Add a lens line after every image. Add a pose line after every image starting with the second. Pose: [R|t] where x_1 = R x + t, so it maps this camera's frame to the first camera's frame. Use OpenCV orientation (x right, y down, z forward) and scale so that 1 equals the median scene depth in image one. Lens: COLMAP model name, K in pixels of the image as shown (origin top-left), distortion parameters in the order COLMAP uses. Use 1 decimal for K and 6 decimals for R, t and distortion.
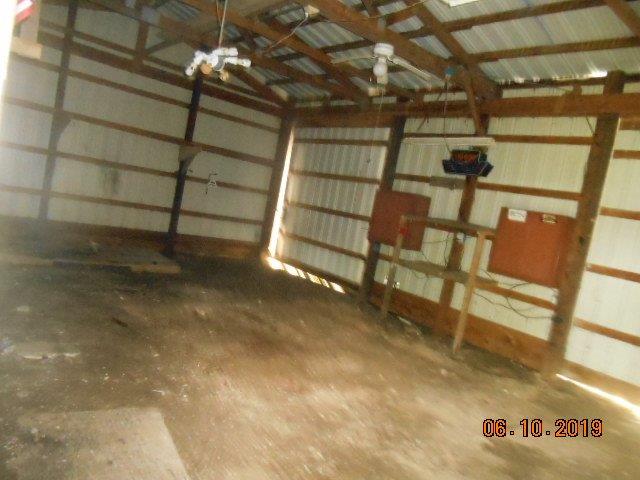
lens RADIAL K [[482.3, 0, 320.0], [0, 482.3, 240.0], [0, 0, 1]] dist [-0.039559, 0.010129]
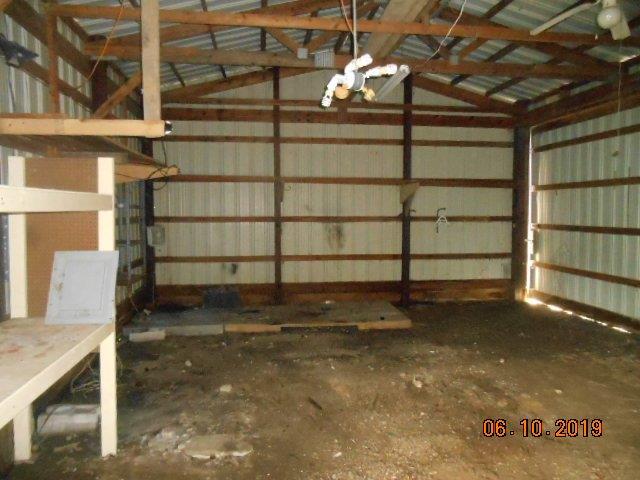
lens RADIAL K [[482.3, 0, 320.0], [0, 482.3, 240.0], [0, 0, 1]] dist [-0.039559, 0.010129]
pose [[0.838123, -0.153001, -0.523585, 0.050416], [0.116216, 0.987905, -0.102653, -0.016628], [0.532958, 0.025187, 0.845767, 0.139388]]
